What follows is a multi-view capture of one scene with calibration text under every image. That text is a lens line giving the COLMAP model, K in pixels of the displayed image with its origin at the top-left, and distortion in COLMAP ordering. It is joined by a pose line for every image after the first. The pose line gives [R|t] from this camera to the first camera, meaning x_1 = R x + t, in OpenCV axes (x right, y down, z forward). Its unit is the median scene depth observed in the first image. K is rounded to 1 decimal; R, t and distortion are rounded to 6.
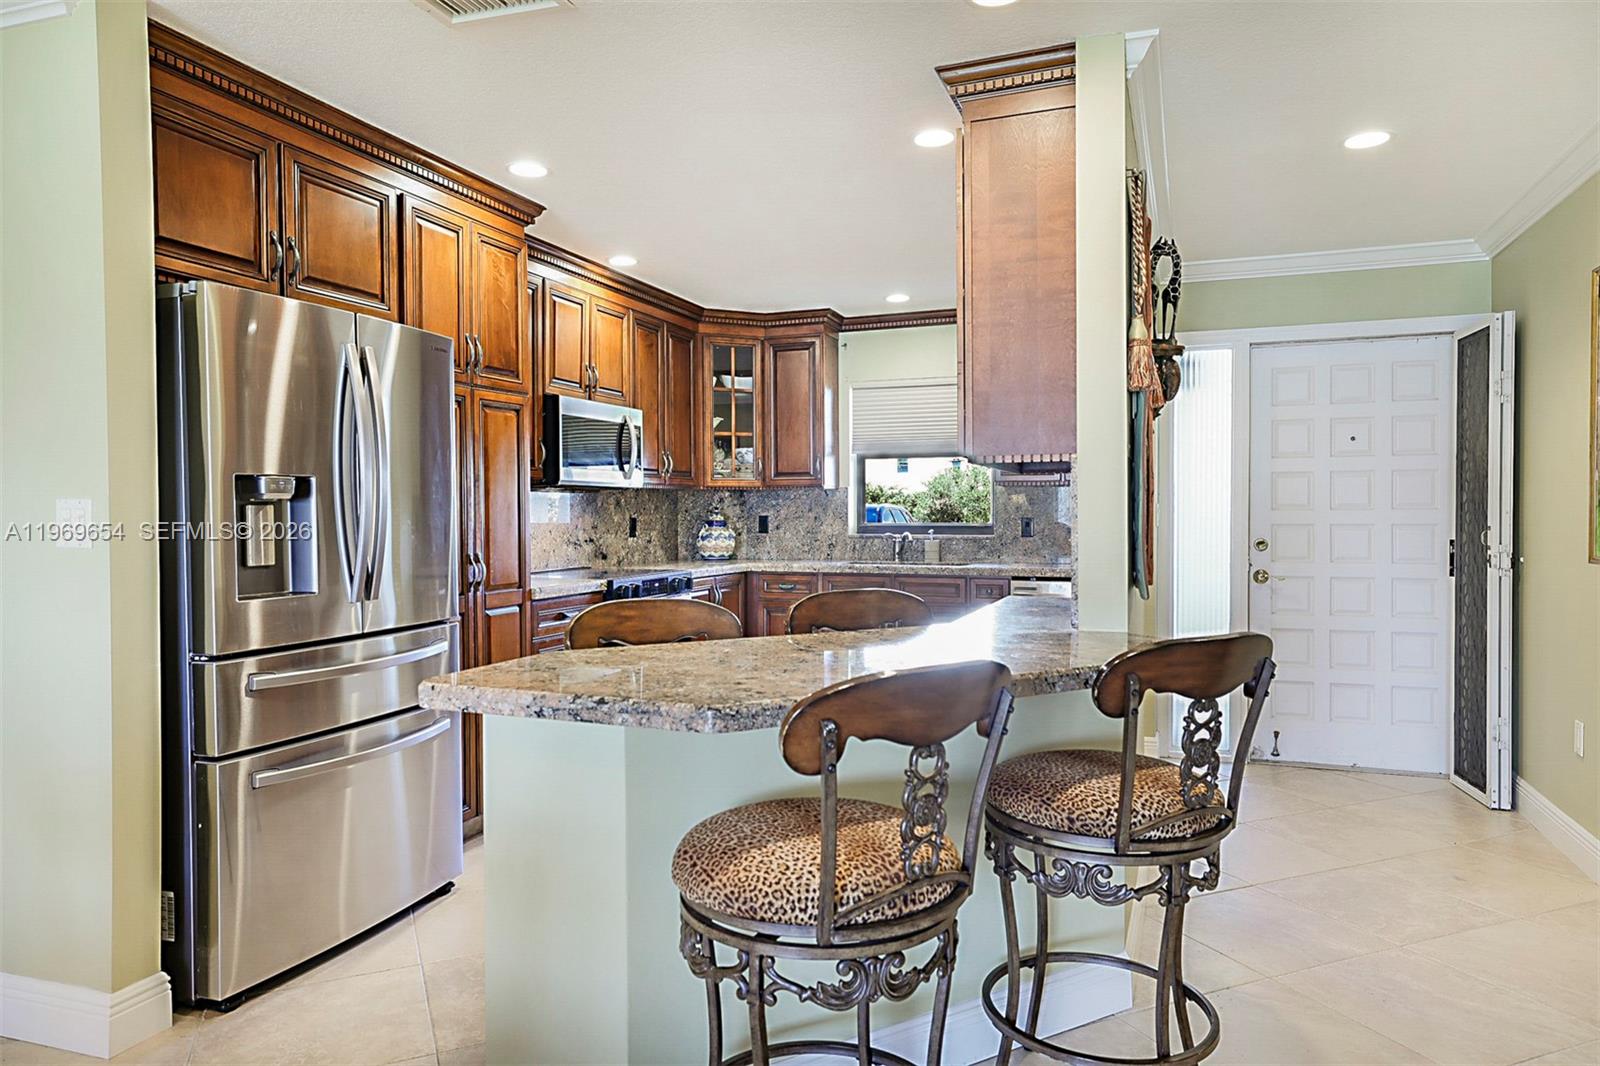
lens RADIAL K [[1013.6, 0, 791.0], [0, 1013.6, 523.6], [0, 0, 1]] dist [0.000191, 0.018070]
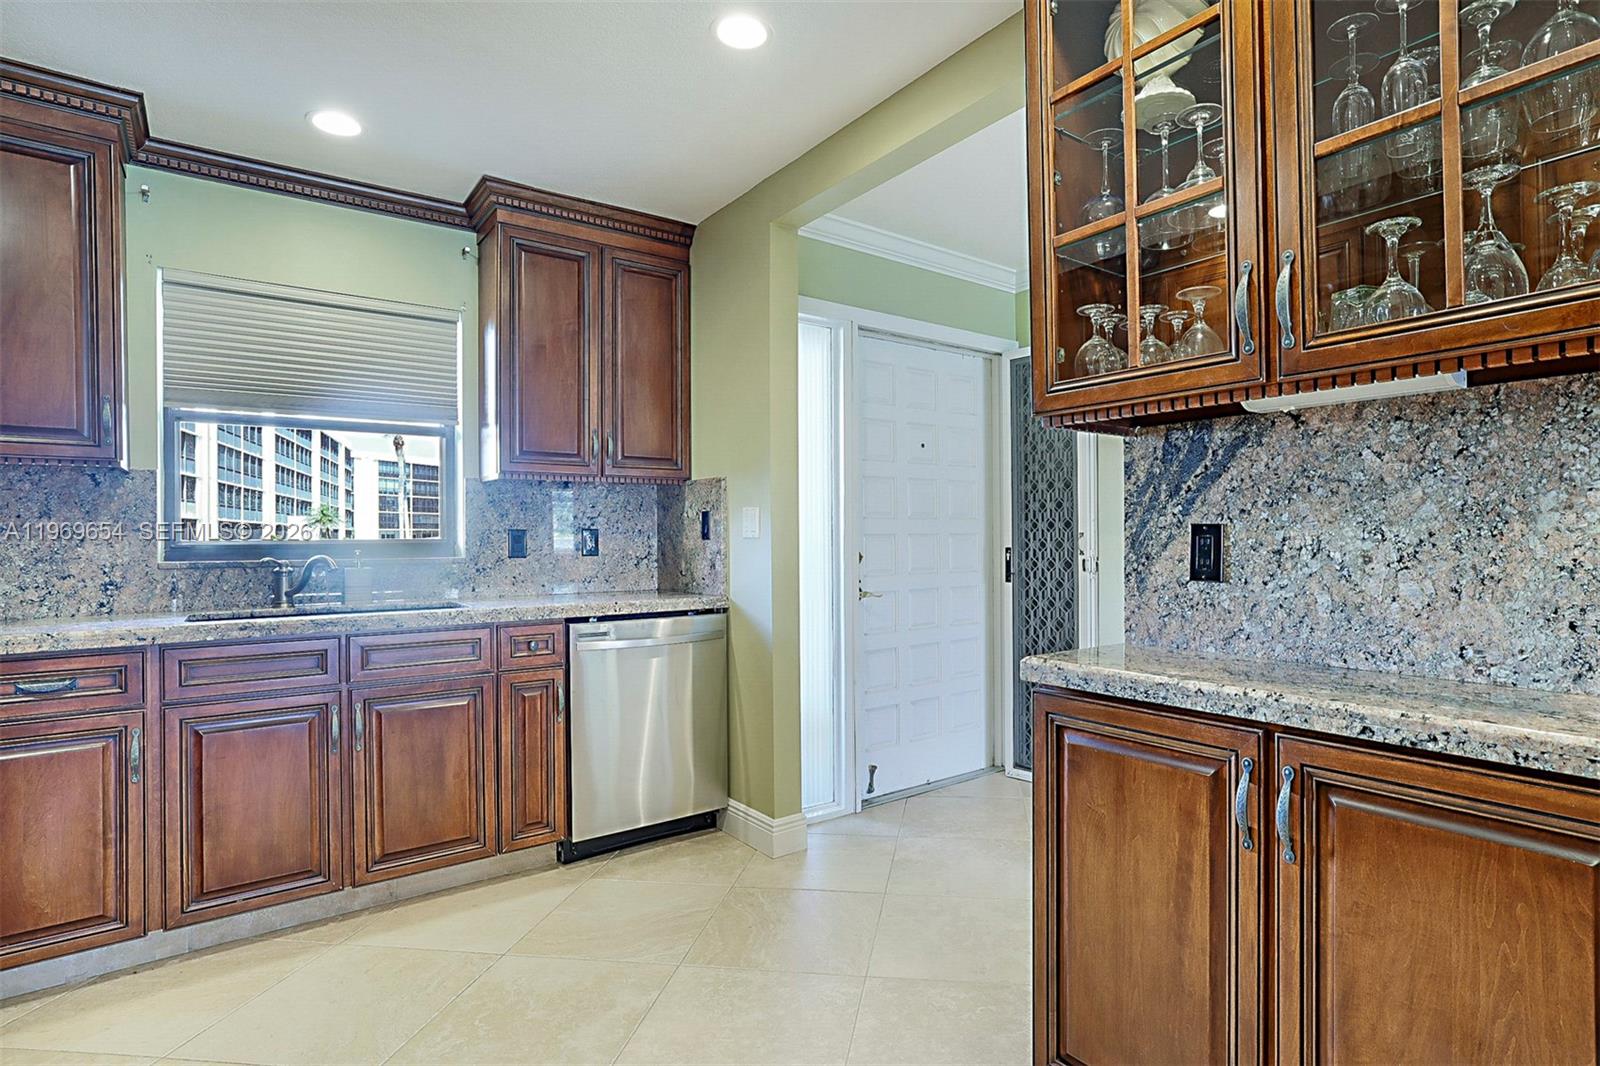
lens RADIAL K [[832.1, 0, 858.6], [0, 832.1, 533.8], [0, 0, 1]] dist [-0.007830, 0.004748]
pose [[0.517408, 0.002003, 0.855737, -0.196224], [0.015665, 0.999808, -0.011811, 0.010962], [-0.855596, 0.019516, 0.517277, 0.801811]]
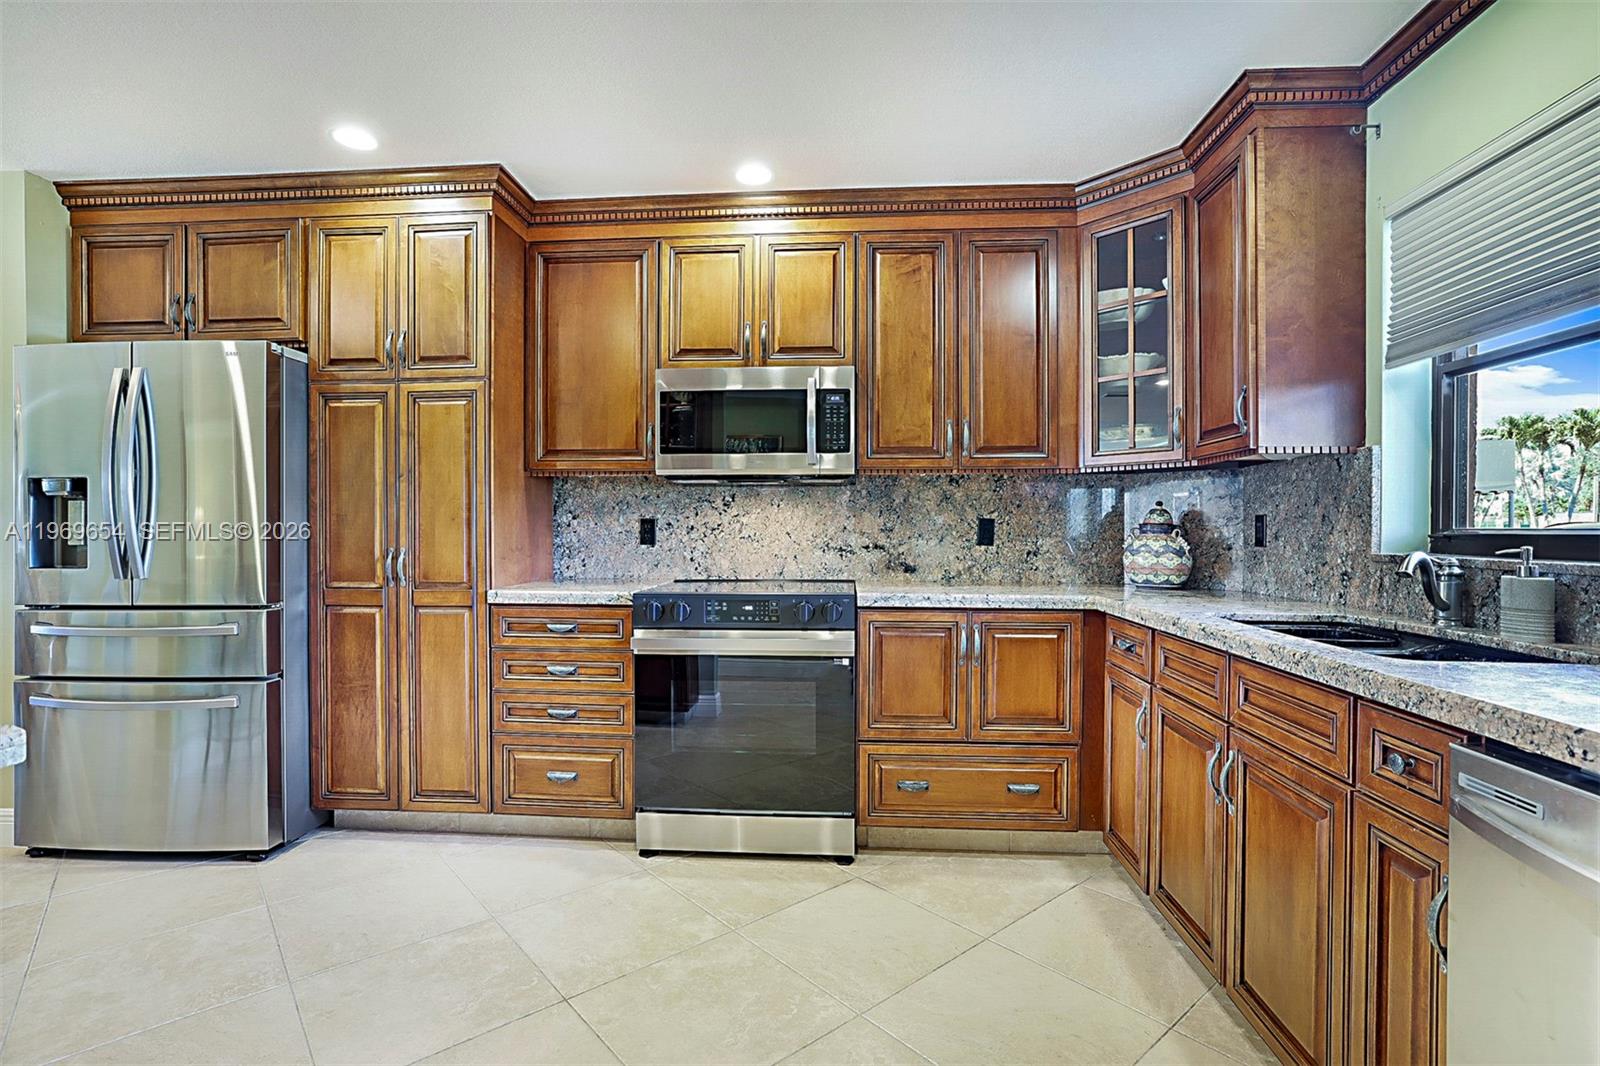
lens RADIAL K [[760.1, 0, 798.3], [0, 760.1, 532.1], [0, 0, 1]] dist [-0.013897, 0.004647]
pose [[0.293365, 0.007247, -0.955973, 0.494164], [-0.013355, 0.999905, 0.003481, 0.005837], [0.955907, 0.011746, 0.293434, 1.107393]]
